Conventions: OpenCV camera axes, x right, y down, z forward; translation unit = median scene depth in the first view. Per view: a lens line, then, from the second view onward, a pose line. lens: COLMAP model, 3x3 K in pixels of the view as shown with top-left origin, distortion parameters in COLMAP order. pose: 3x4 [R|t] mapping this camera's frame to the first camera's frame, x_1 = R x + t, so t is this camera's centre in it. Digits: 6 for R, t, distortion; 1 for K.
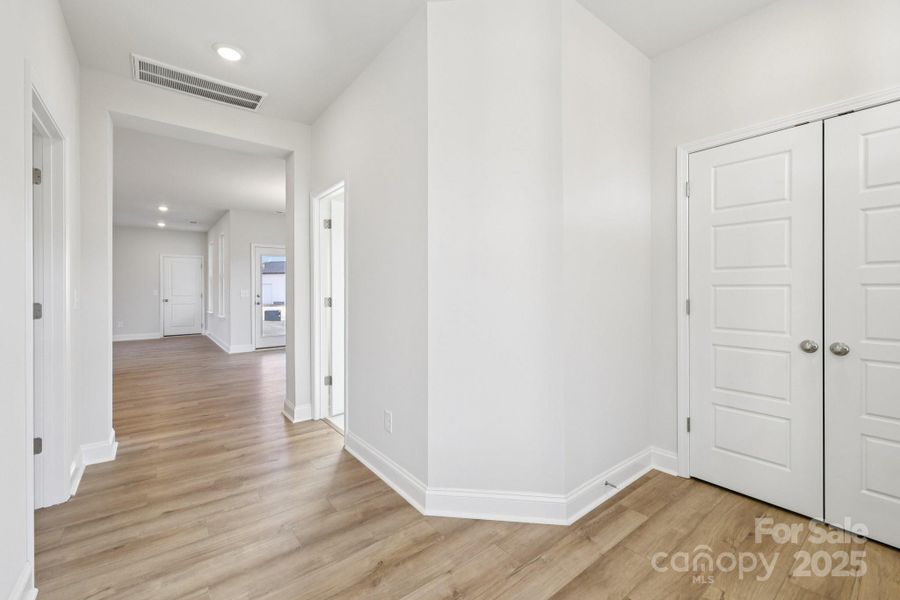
lens RADIAL K [[375.3, 0, 448.4], [0, 375.3, 291.4], [0, 0, 1]] dist [0.001548, 0.000524]
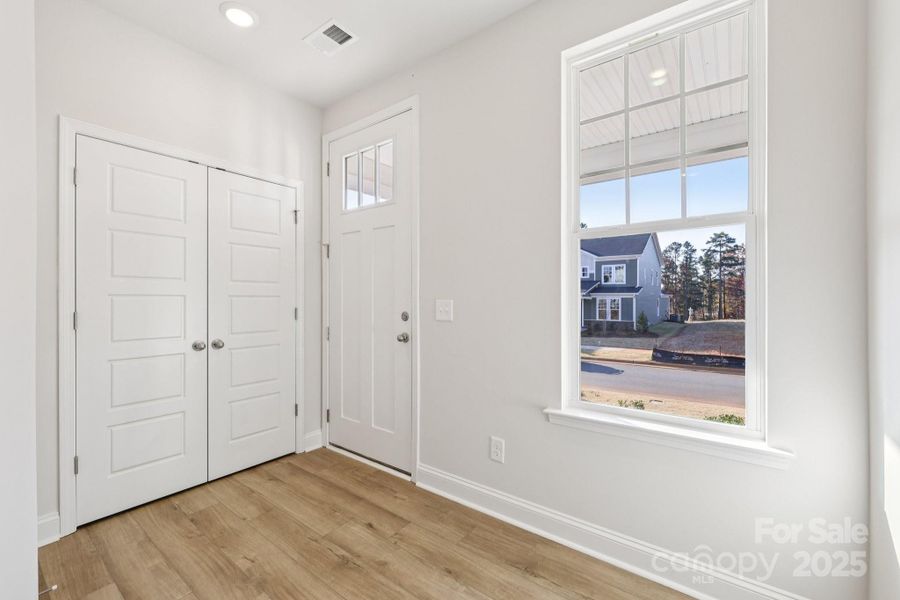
lens RADIAL K [[375.3, 0, 449.1], [0, 375.3, 298.9], [0, 0, 1]] dist [0.001548, 0.000524]
pose [[-0.258370, 0.003307, 0.966040, -0.438952], [0.001225, 0.999994, -0.003095, -0.002035], [-0.966045, 0.000384, -0.258372, 0.526043]]
